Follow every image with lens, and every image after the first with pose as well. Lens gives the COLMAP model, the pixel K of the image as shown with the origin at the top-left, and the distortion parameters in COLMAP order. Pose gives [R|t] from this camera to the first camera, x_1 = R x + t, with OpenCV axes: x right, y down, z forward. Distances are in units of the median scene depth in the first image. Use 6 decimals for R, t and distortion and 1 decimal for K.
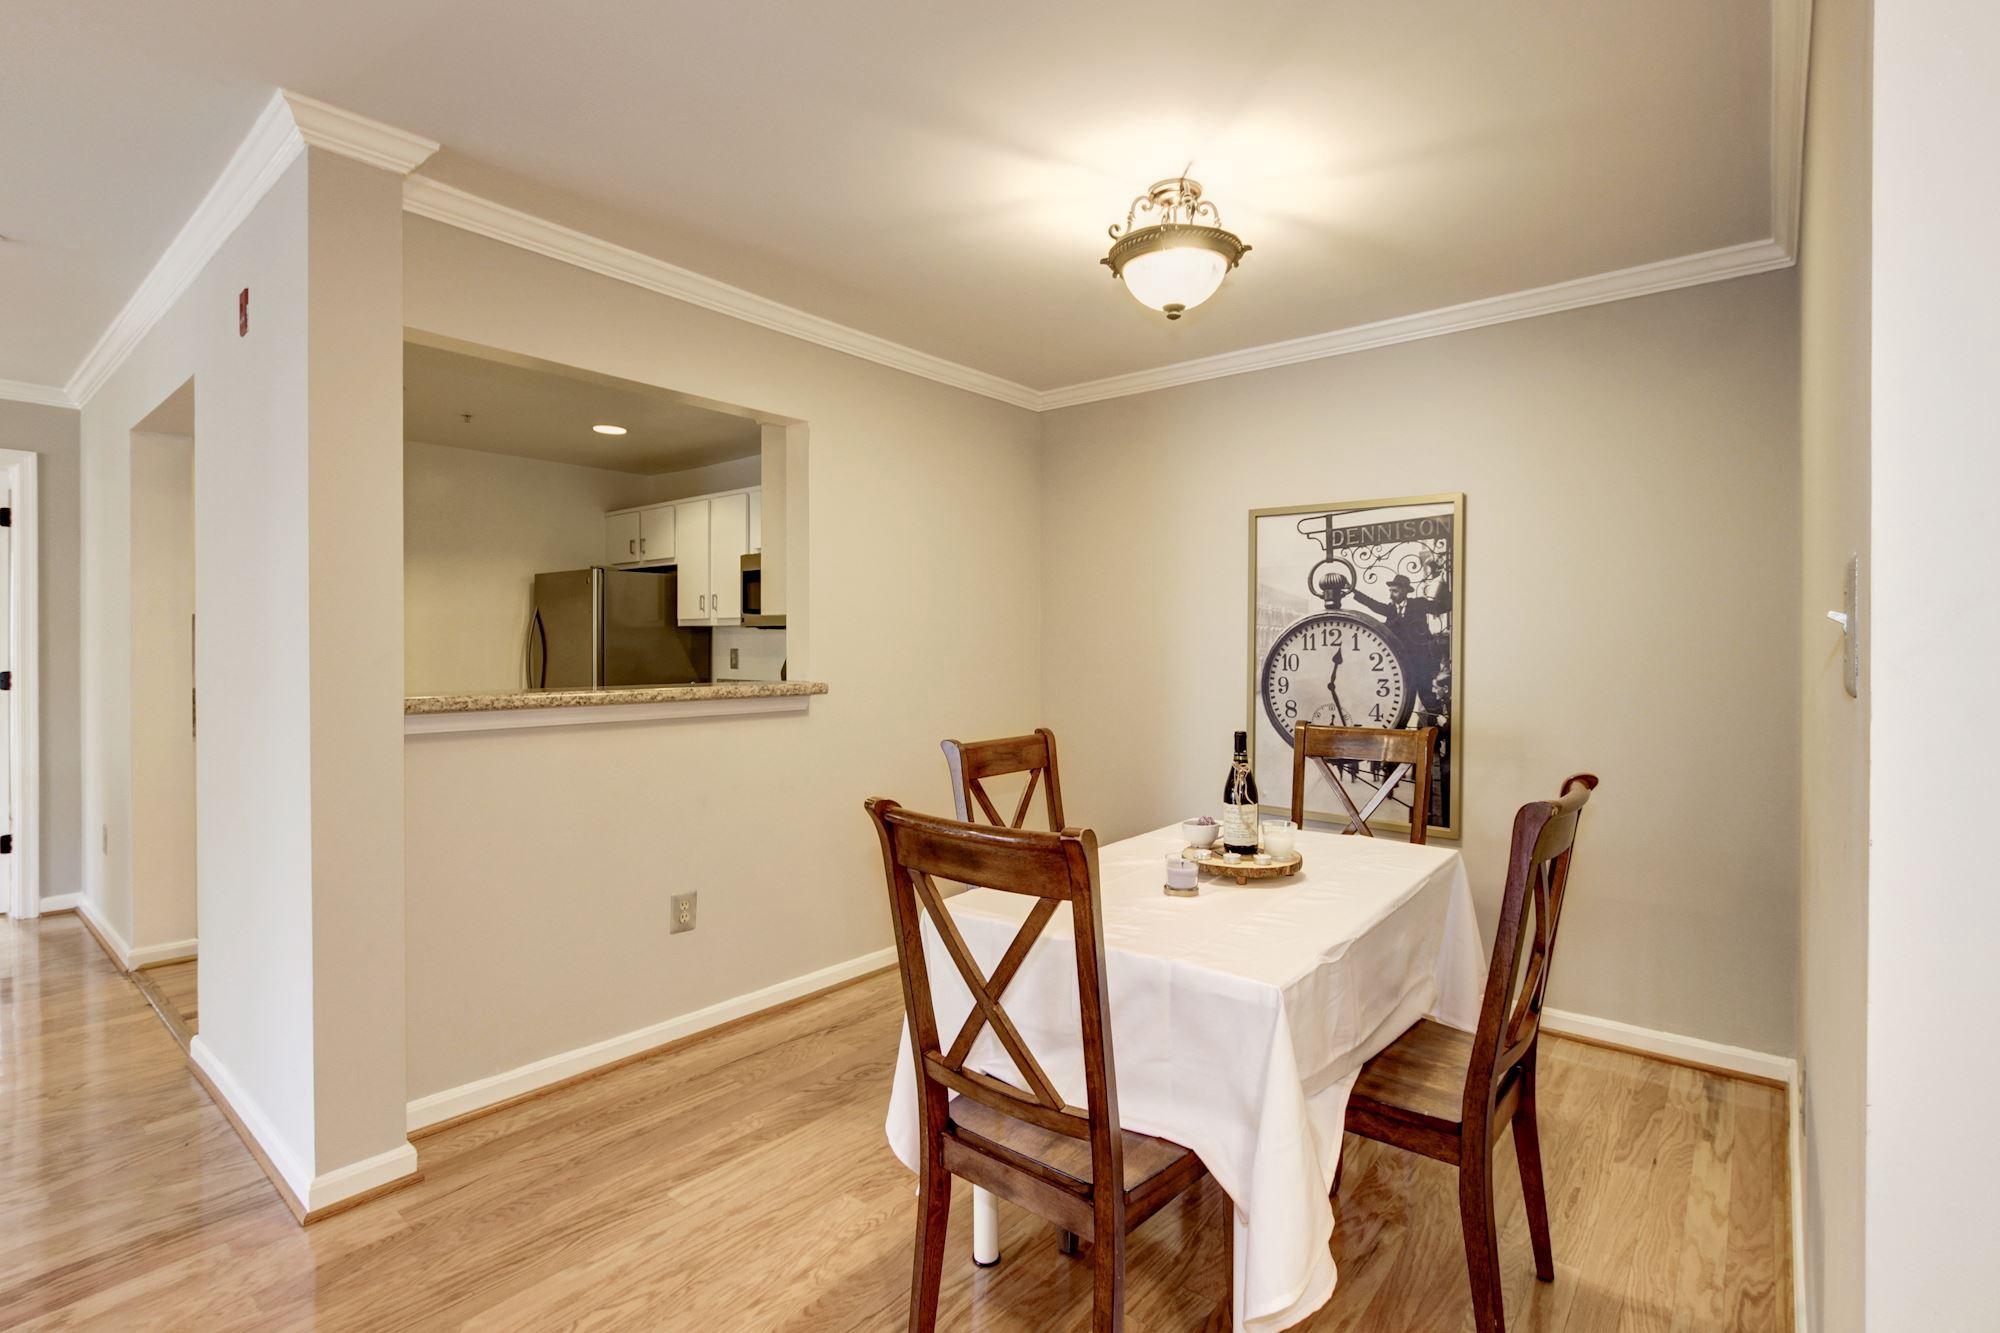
lens RADIAL K [[949.8, 0, 1035.3], [0, 949.8, 651.0], [0, 0, 1]] dist [-0.027639, 0.000245]
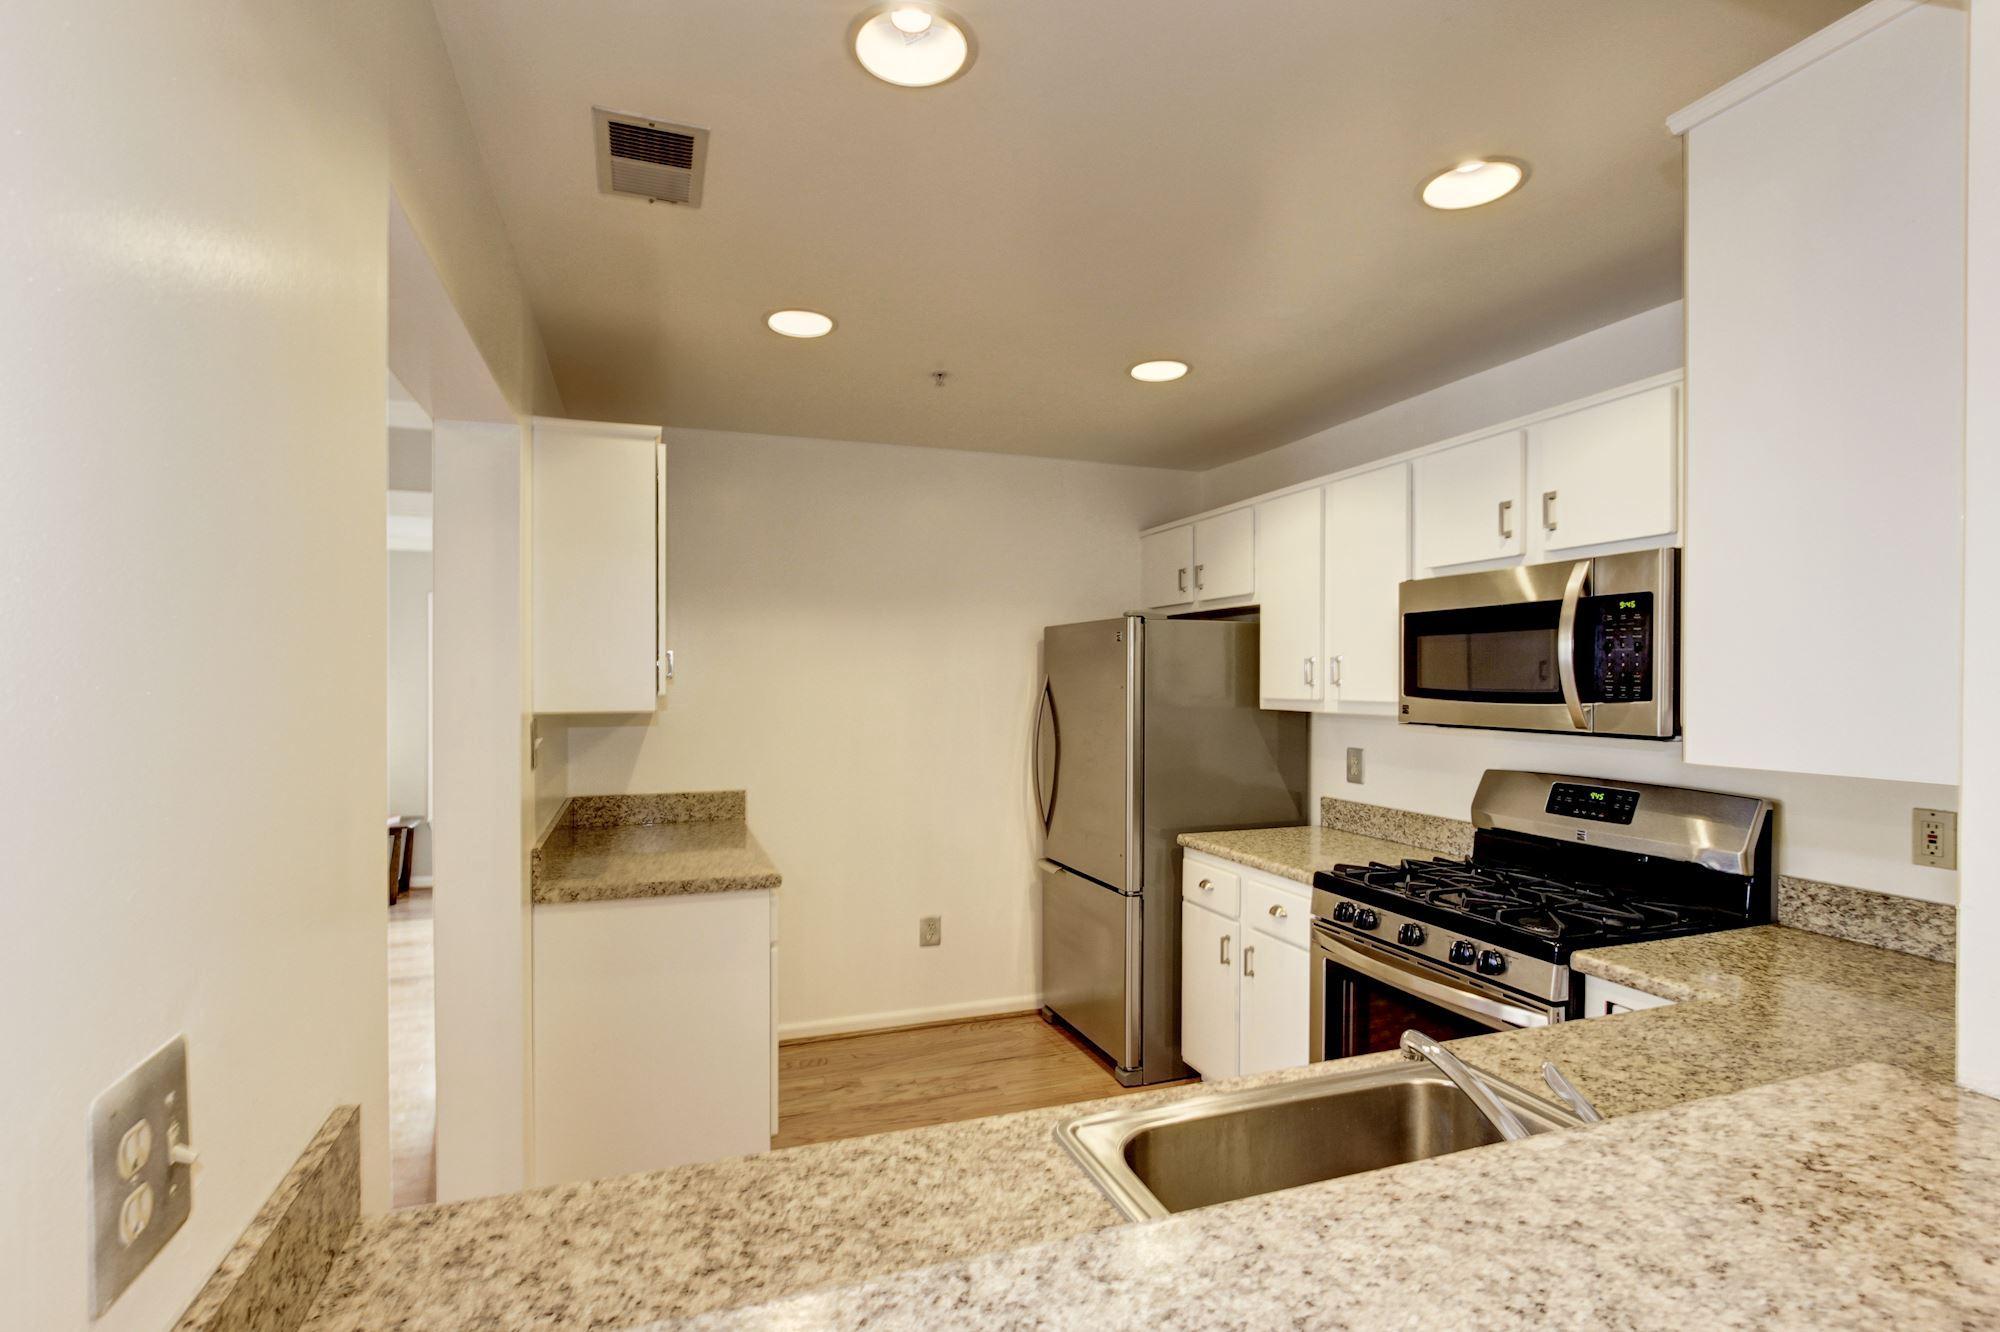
lens RADIAL K [[949.8, 0, 996.7], [0, 949.8, 676.3], [0, 0, 1]] dist [-0.027639, 0.000245]
pose [[0.852993, -0.003187, -0.521912, -0.209125], [-0.001886, 0.999956, -0.009188, -0.041136], [0.521918, 0.008822, 0.852950, 0.409511]]
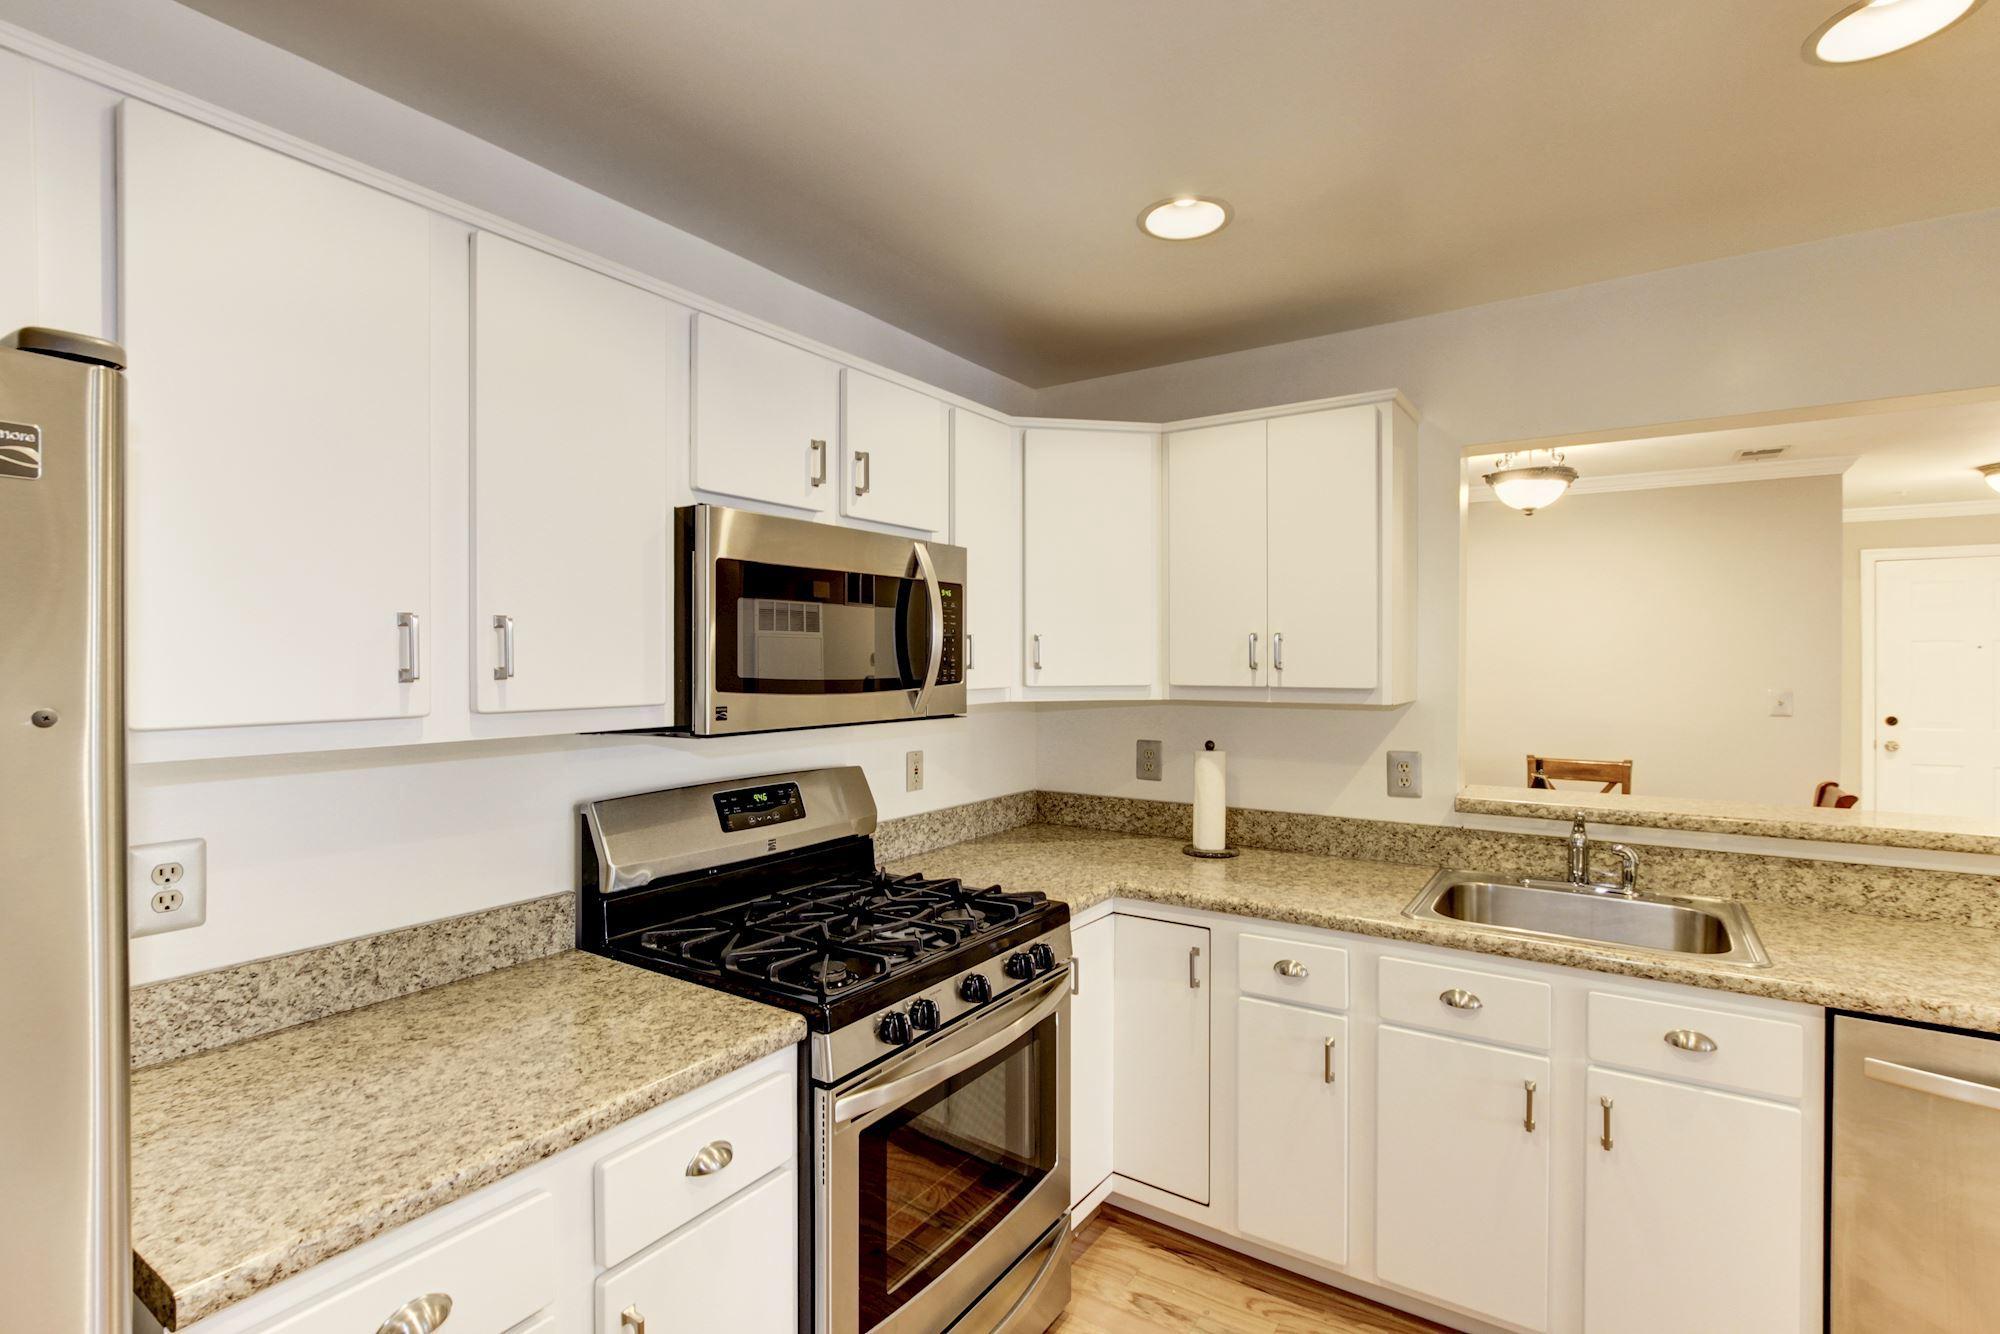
lens RADIAL K [[949.8, 0, 989.5], [0, 949.8, 655.9], [0, 0, 1]] dist [-0.027639, 0.000245]
pose [[-0.093650, -0.002077, 0.995603, -0.574643], [0.007513, 0.999968, 0.002793, -0.047344], [-0.995577, 0.007742, -0.093631, 0.853343]]
